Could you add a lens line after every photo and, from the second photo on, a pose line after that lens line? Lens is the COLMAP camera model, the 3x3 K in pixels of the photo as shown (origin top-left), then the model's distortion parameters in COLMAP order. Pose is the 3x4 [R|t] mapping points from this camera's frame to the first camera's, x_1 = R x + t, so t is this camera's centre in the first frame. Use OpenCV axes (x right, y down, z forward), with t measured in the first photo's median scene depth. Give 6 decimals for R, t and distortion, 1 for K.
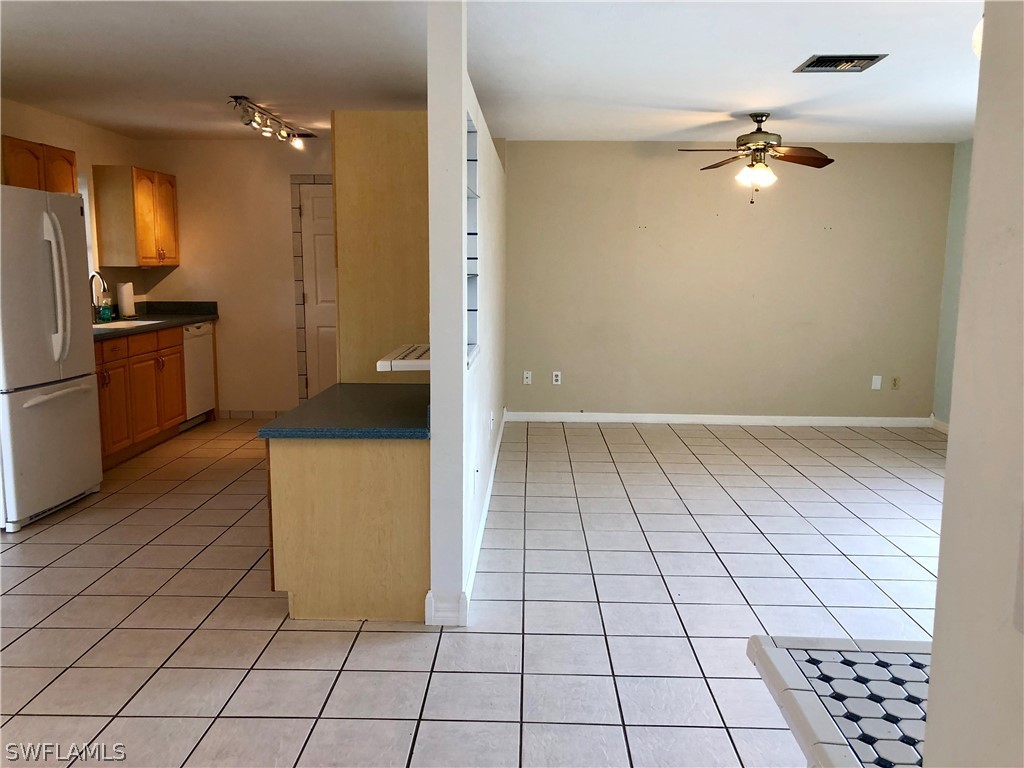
lens RADIAL K [[841.6, 0, 513.0], [0, 841.6, 378.0], [0, 0, 1]] dist [0.029045, -0.020713]
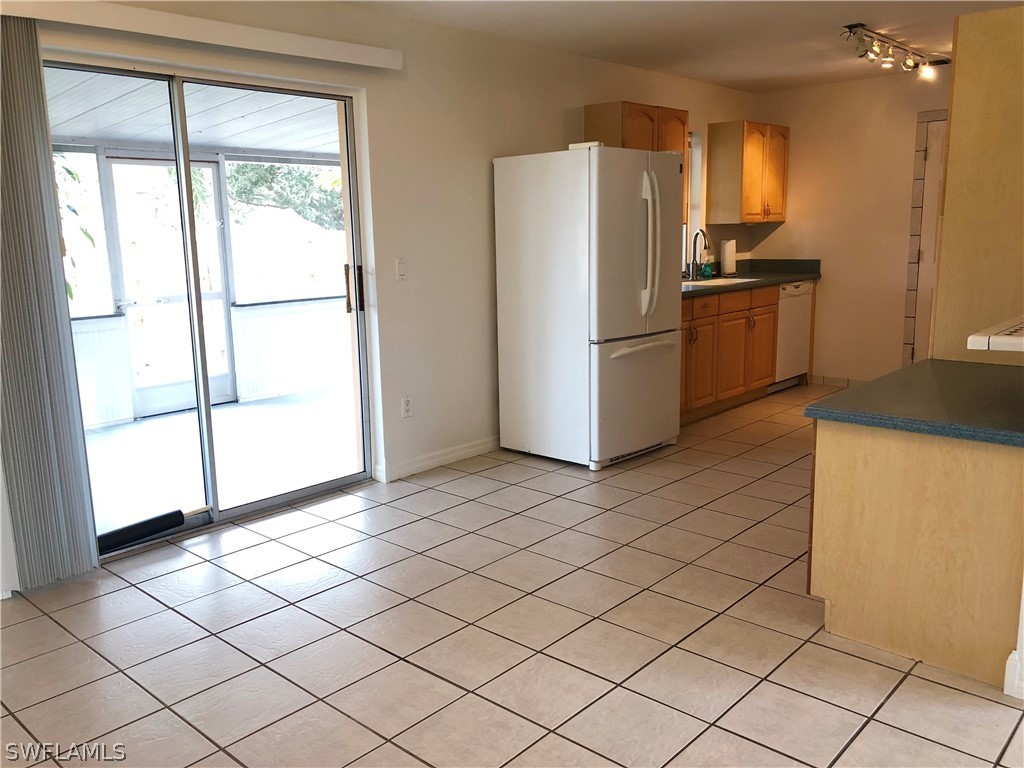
lens RADIAL K [[841.6, 0, 518.9], [0, 841.6, 380.4], [0, 0, 1]] dist [0.029045, -0.020713]
pose [[0.759127, 0.098007, -0.643522, 0.016088], [-0.065513, 0.995084, 0.074268, -0.006222], [0.647637, -0.014220, 0.761816, 0.092378]]
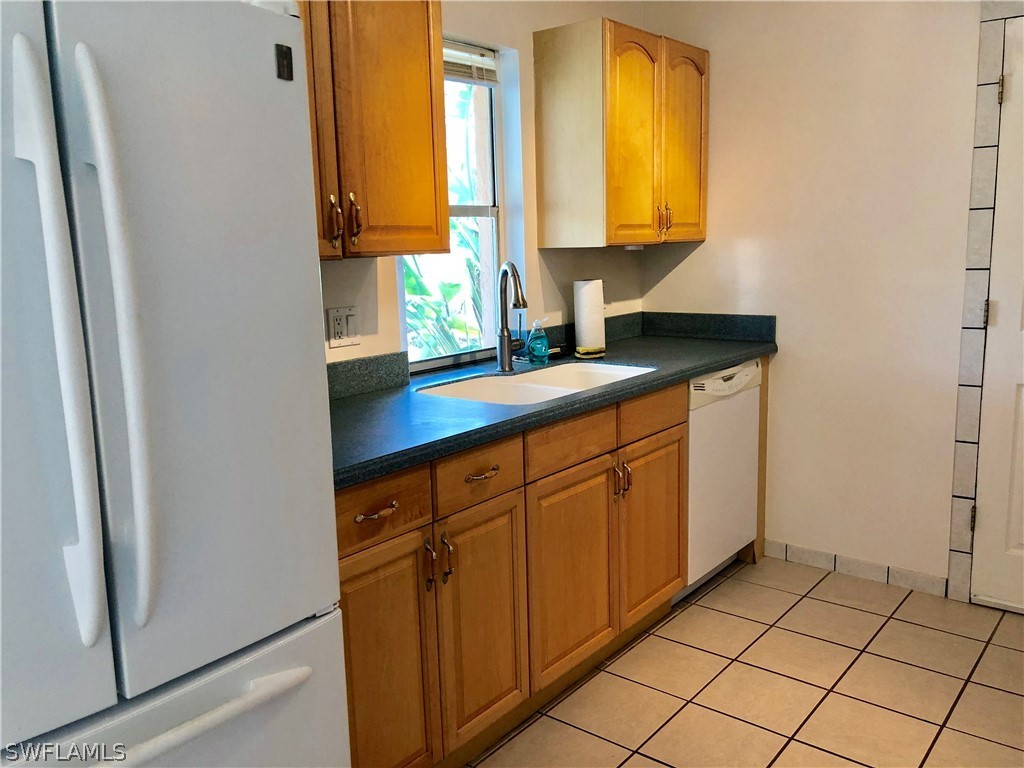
lens RADIAL K [[841.6, 0, 517.8], [0, 841.6, 390.6], [0, 0, 1]] dist [0.029045, -0.020713]
pose [[0.794225, 0.080314, -0.602292, -0.244259], [-0.049773, 0.996494, 0.067245, -0.100185], [0.605581, -0.023430, 0.795438, 0.739189]]
